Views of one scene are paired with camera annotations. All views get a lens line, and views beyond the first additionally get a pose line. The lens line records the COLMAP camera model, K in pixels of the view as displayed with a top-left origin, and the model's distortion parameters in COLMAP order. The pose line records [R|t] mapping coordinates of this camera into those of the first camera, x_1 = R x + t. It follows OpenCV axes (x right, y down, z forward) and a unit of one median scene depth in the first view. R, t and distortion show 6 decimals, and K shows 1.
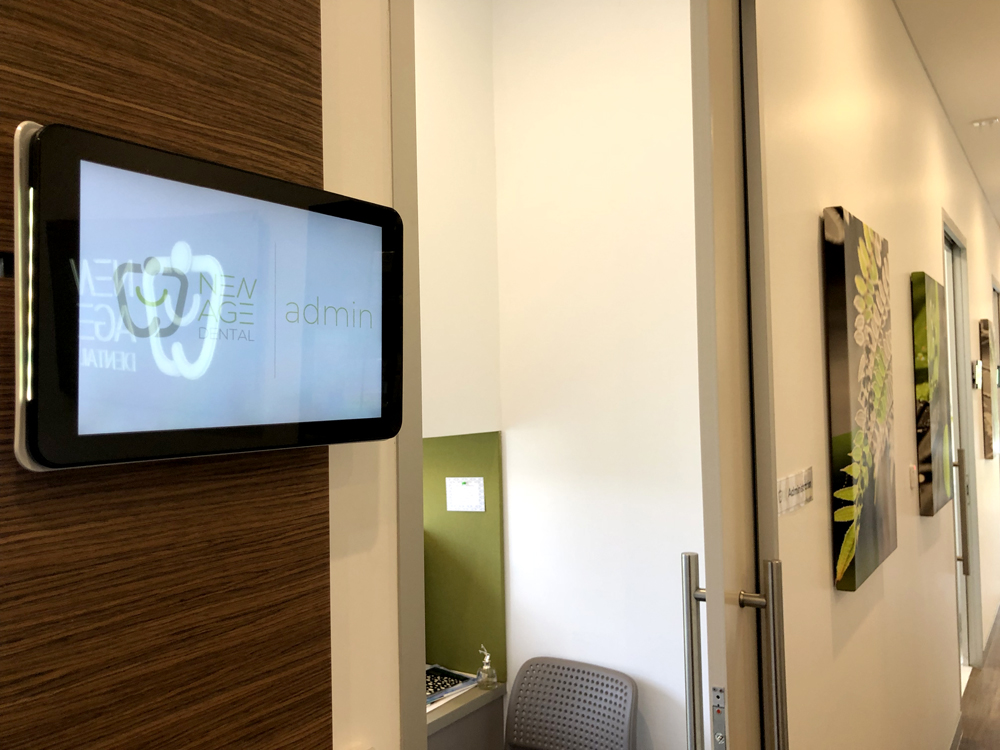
lens RADIAL K [[819.8, 0, 500.0], [0, 819.8, 375.0], [0, 0, 1]] dist [0.007378, 0.002103]
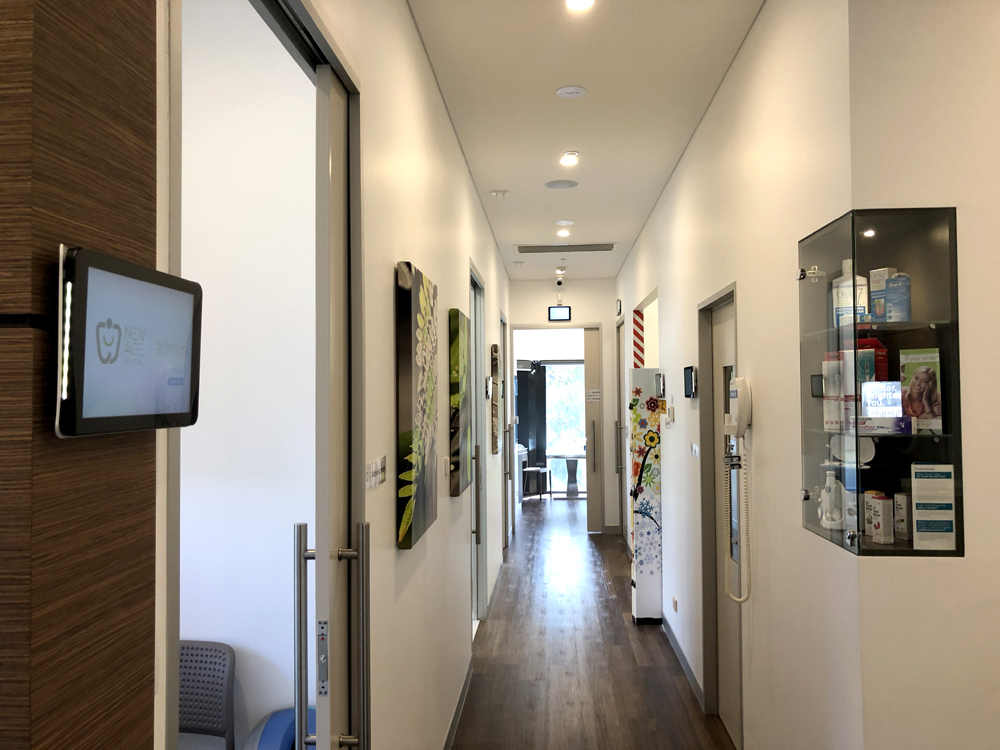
lens RADIAL K [[819.8, 0, 500.0], [0, 819.8, 375.0], [0, 0, 1]] dist [0.007378, 0.002103]
pose [[0.855641, 0.027461, 0.516840, -0.464725], [-0.023126, 0.999623, -0.014826, -0.011638], [-0.517052, 0.000733, 0.855953, -0.715606]]
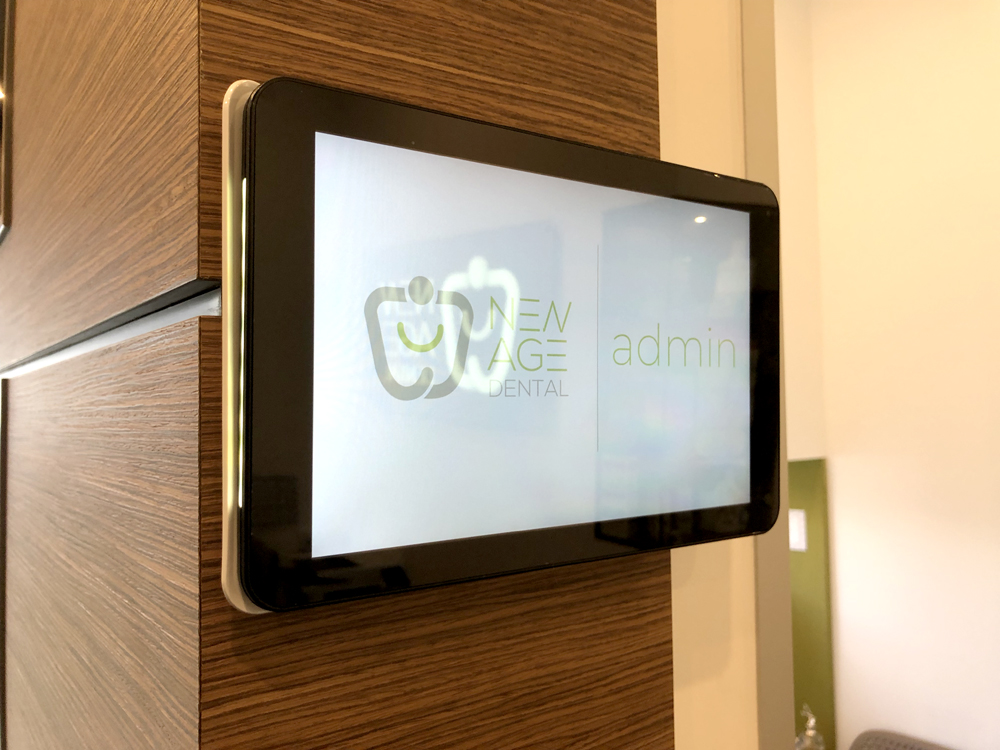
lens RADIAL K [[855.9, 0, 525.0], [0, 855.9, 374.9], [0, 0, 1]] dist [-0.005983, -0.003046]
pose [[0.949893, -0.008342, -0.312463, -0.101374], [0.004430, 0.999903, -0.013227, -0.042358], [0.312543, 0.011181, 0.949838, 0.290035]]
